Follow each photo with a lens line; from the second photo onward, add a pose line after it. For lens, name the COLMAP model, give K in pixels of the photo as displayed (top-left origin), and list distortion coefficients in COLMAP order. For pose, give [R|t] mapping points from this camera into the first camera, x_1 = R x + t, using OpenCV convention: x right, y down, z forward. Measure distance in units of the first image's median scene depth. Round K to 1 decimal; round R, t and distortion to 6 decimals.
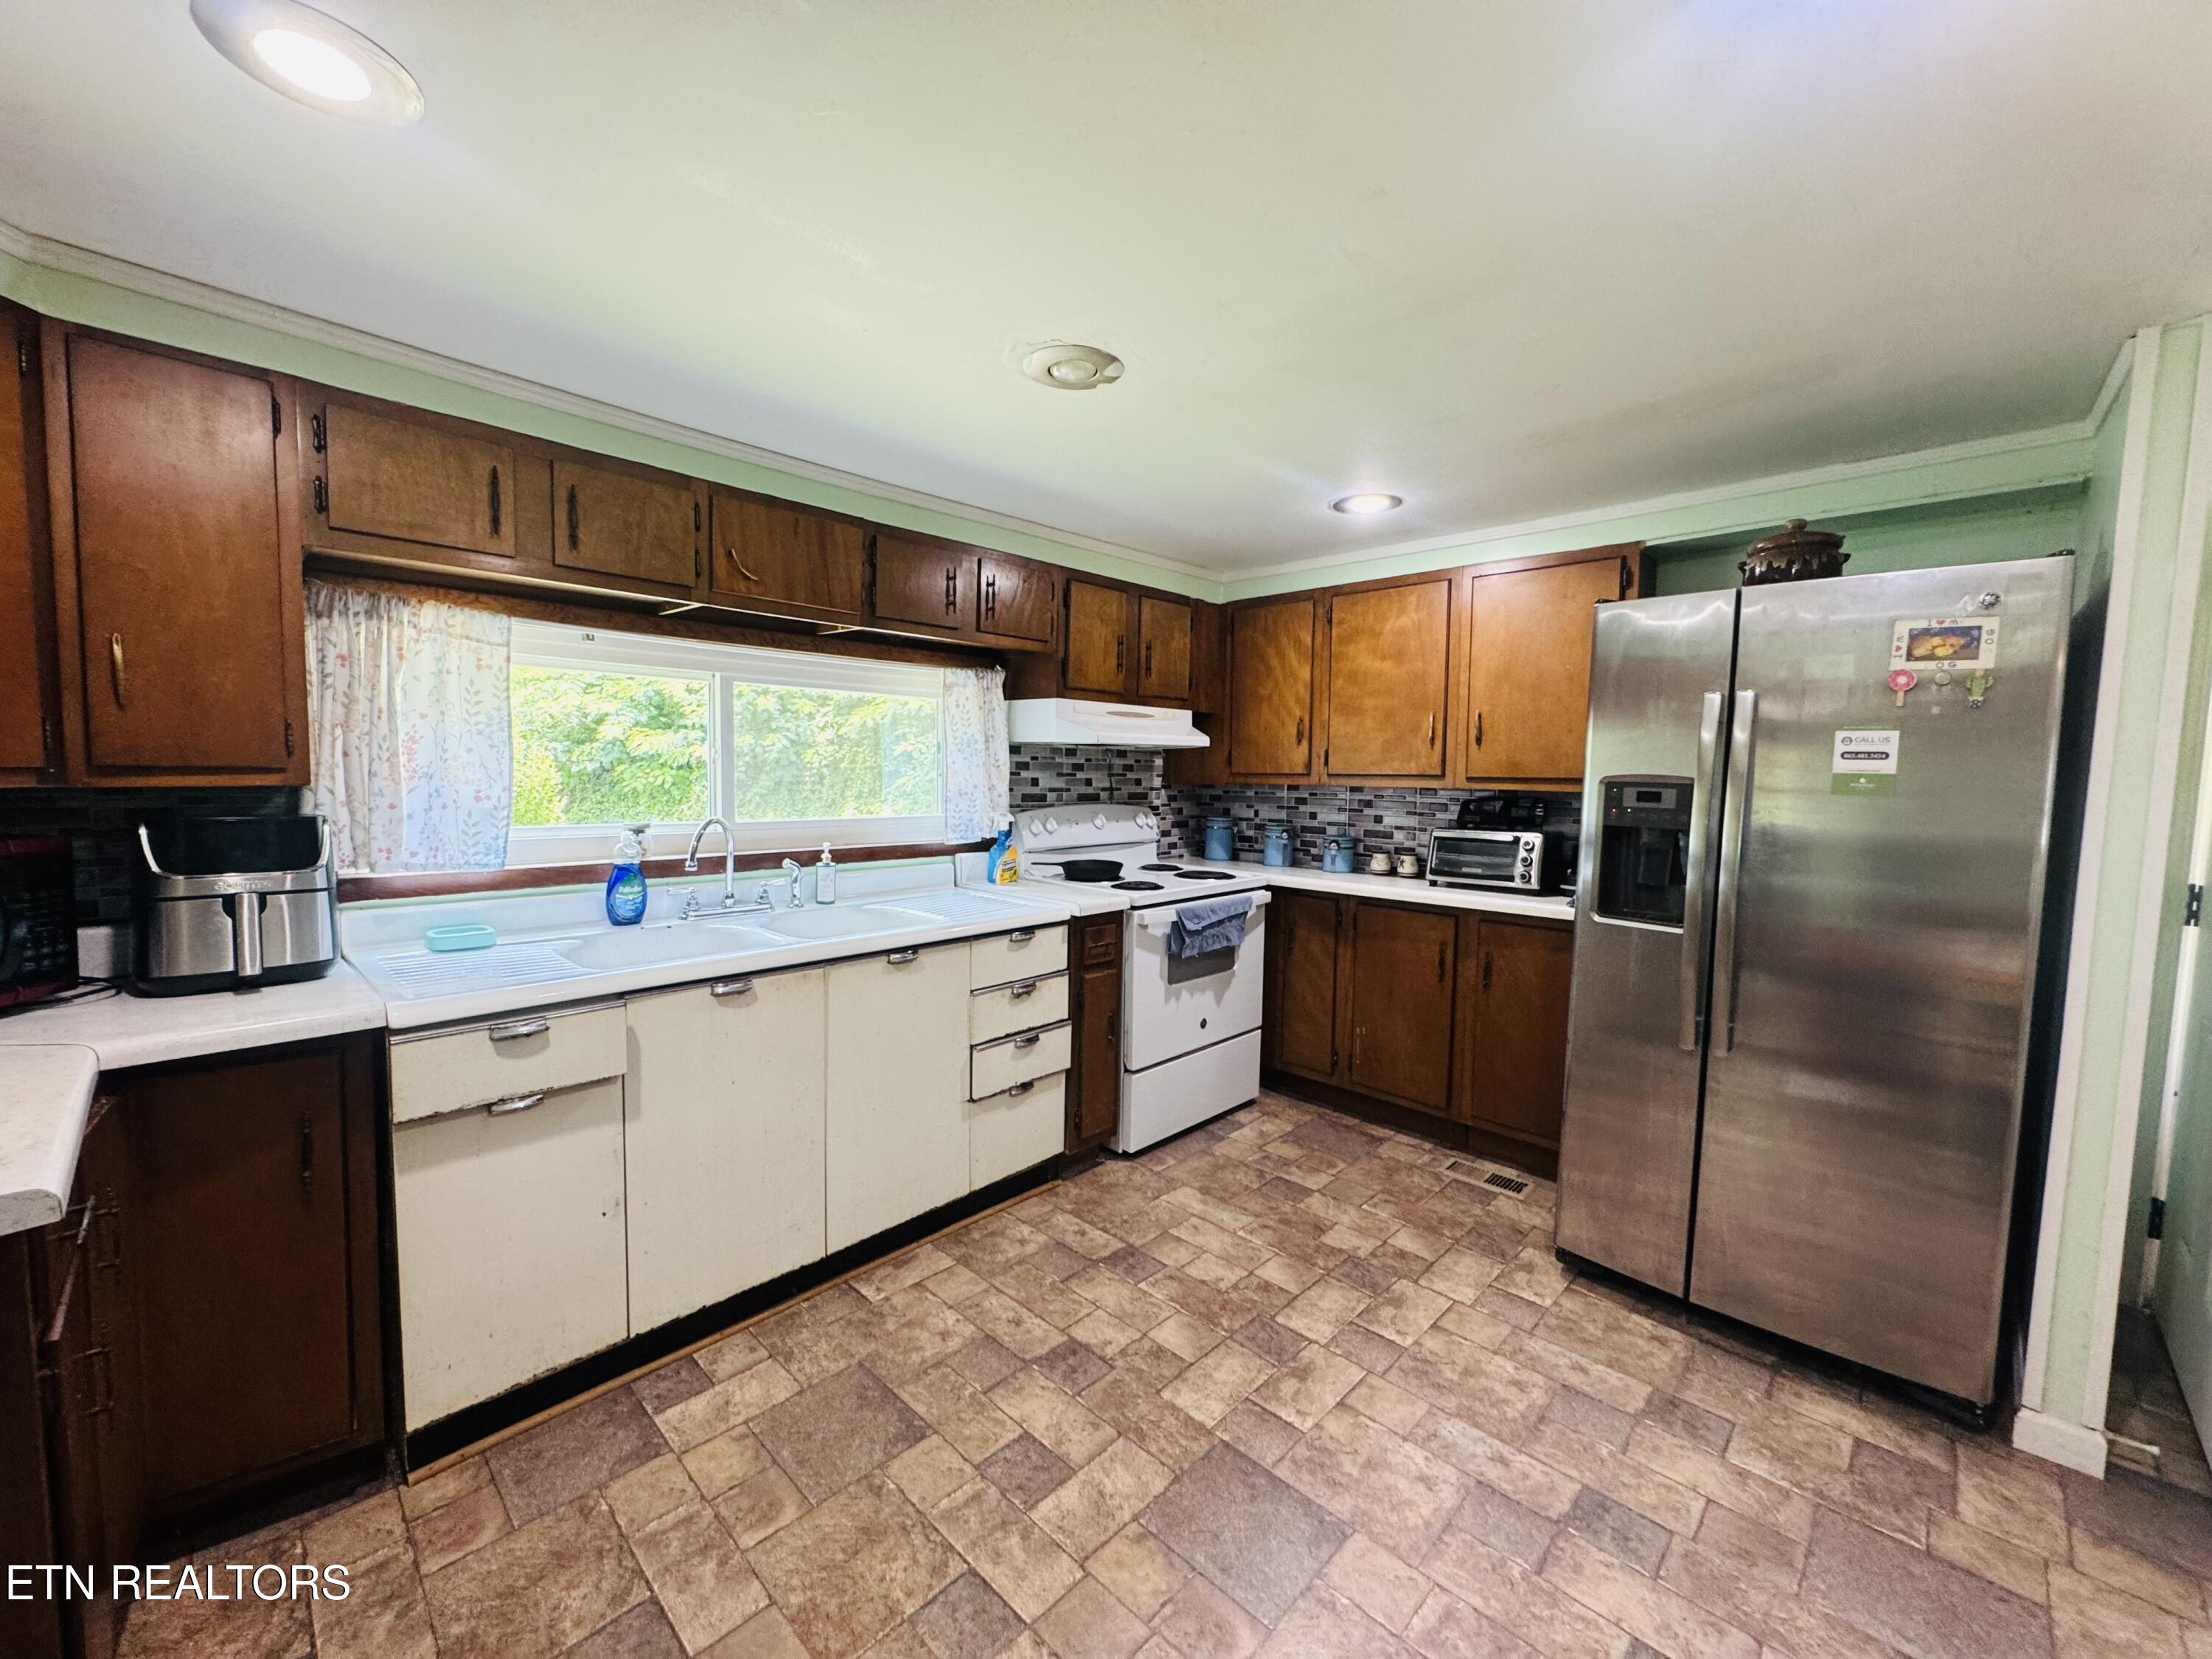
lens RADIAL K [[871.2, 0, 1106.0], [0, 871.2, 829.5], [0, 0, 1]] dist [-0.002624, 0.000237]
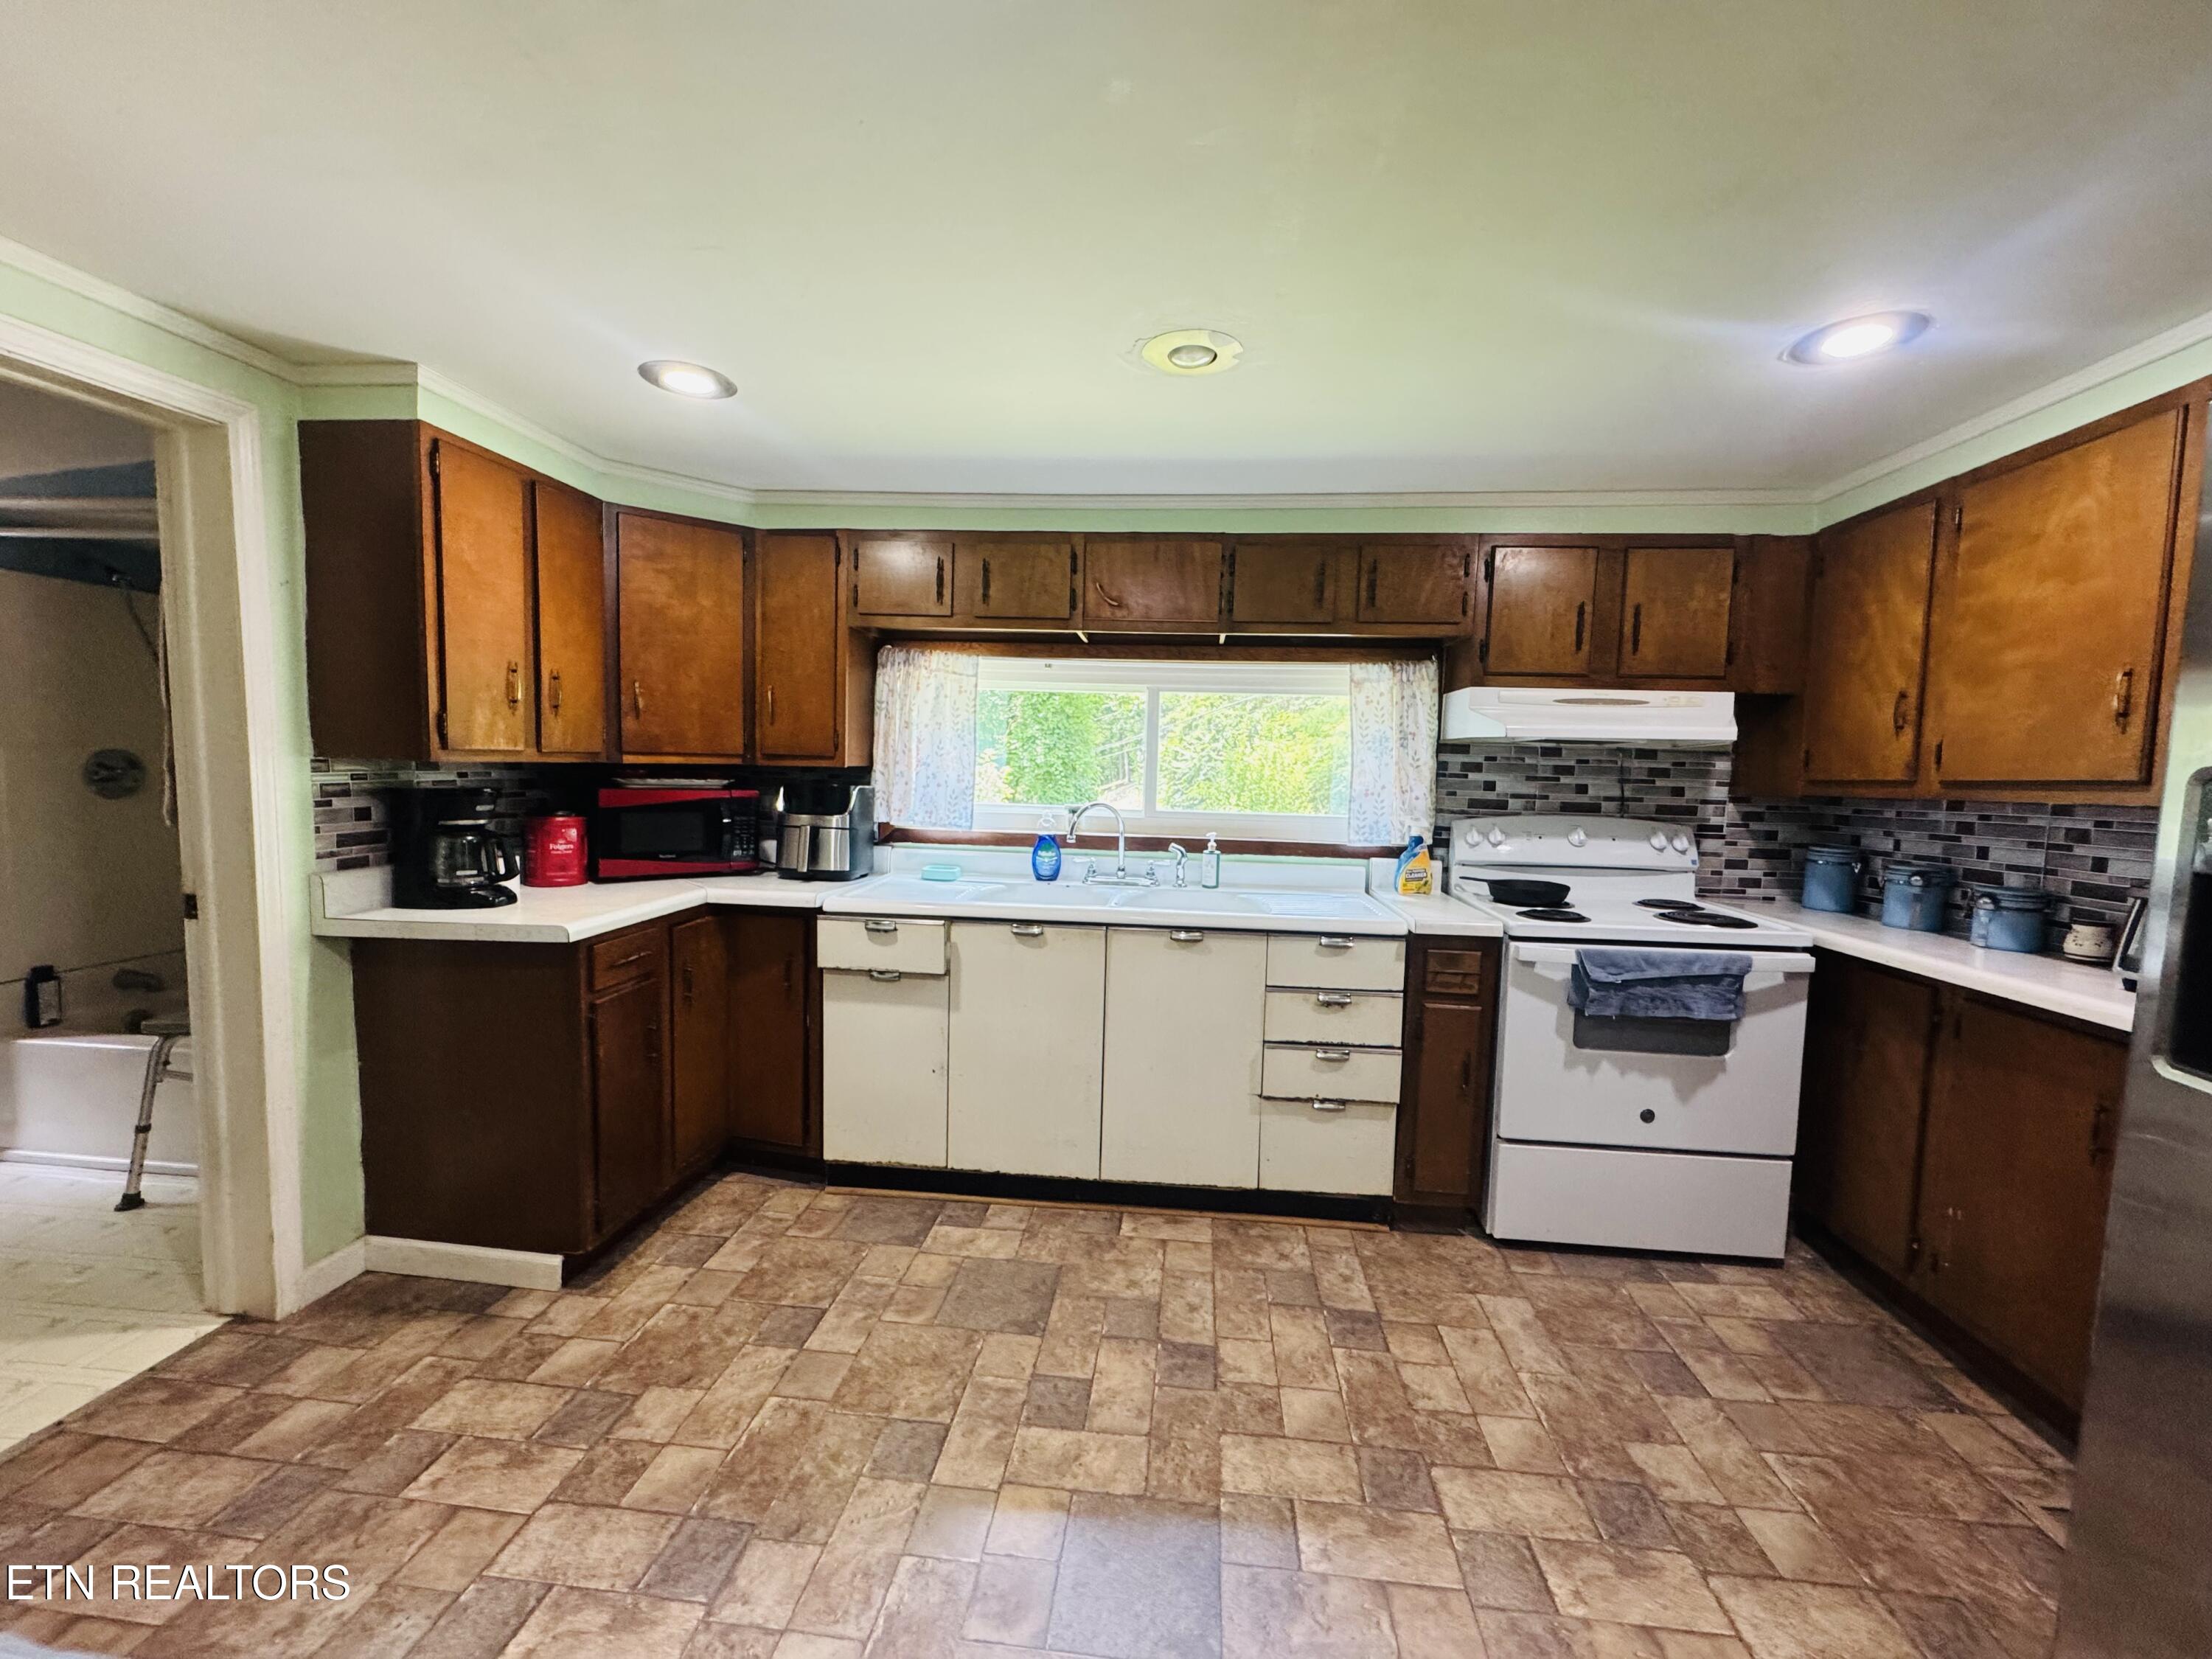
lens RADIAL K [[871.2, 0, 1106.0], [0, 871.2, 829.5], [0, 0, 1]] dist [-0.002624, 0.000237]
pose [[0.626213, 0.056765, -0.777583, 0.423593], [-0.073562, 0.997199, 0.013556, 0.006041], [0.776174, 0.048711, 0.628634, 0.190882]]
